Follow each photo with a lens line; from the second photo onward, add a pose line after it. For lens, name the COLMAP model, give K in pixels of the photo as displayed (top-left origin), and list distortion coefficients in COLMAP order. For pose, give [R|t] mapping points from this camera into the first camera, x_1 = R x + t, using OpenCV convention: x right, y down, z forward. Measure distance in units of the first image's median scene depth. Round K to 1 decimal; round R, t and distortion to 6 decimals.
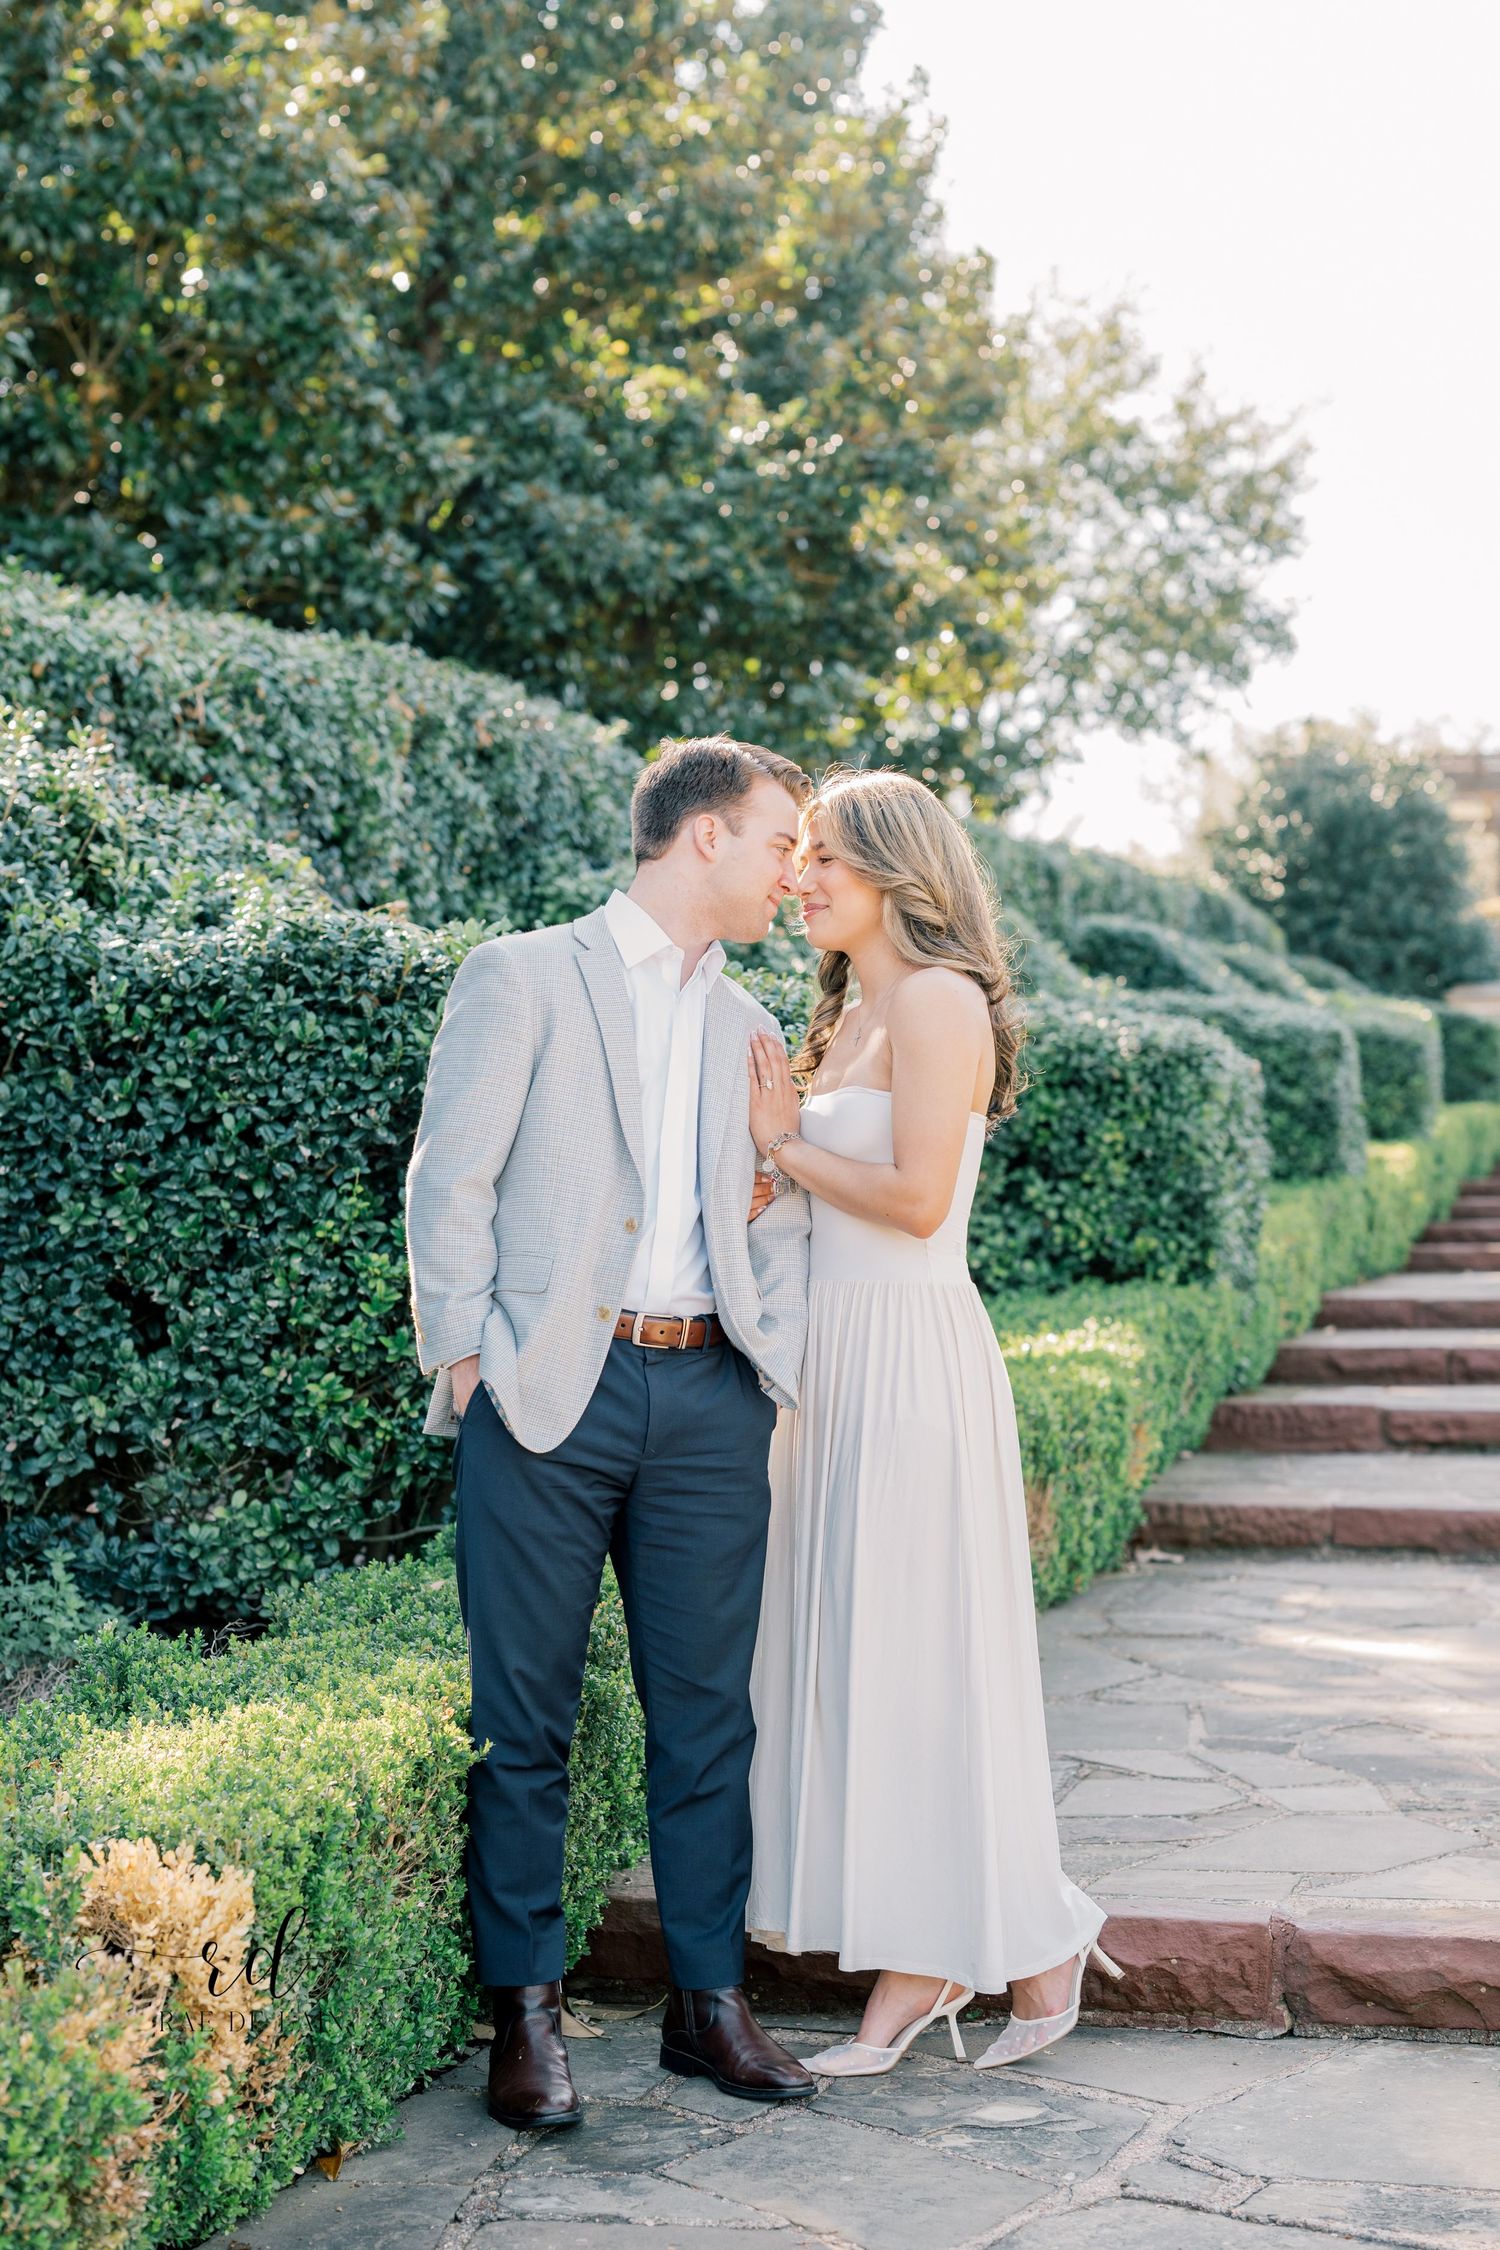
lens RADIAL K [[3274.2, 0, 749.1], [0, 3274.2, 1126.3], [0, 0, 1]] dist [0.000020, -0.028390]
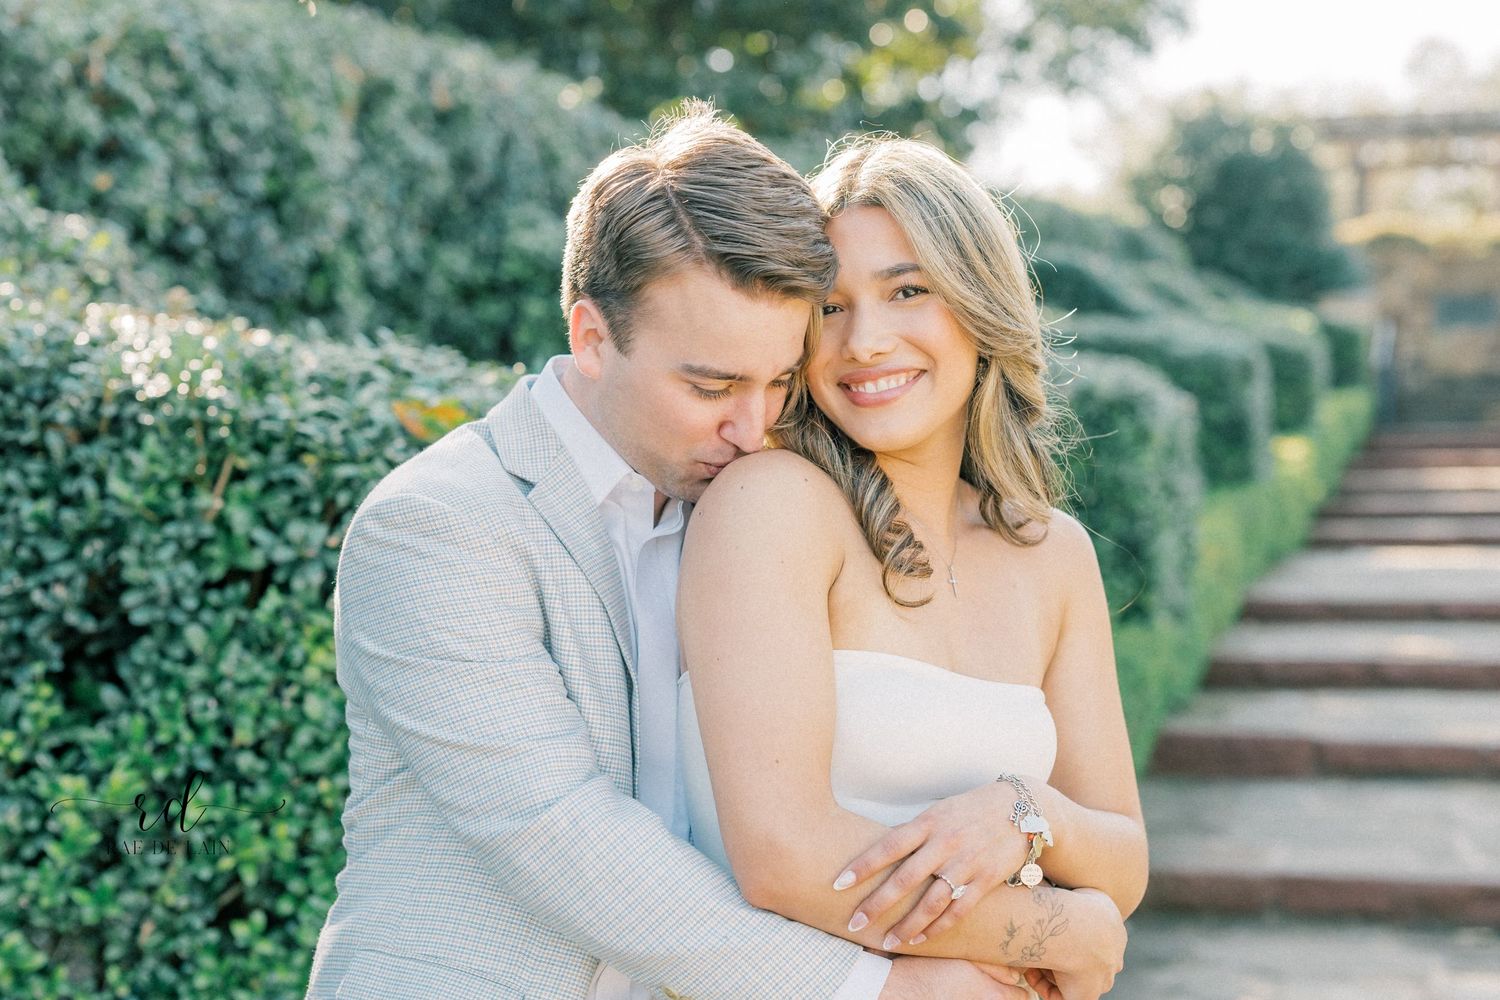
lens RADIAL K [[2182.8, 0, 750.6], [0, 2182.8, 442.3], [0, 0, 1]] dist [0.000020, -0.028390]
pose [[0.999606, -0.008267, -0.026835, 0.036814], [0.009154, 0.999411, 0.033083, -0.034626], [0.026546, -0.033316, 0.999092, 0.332451]]
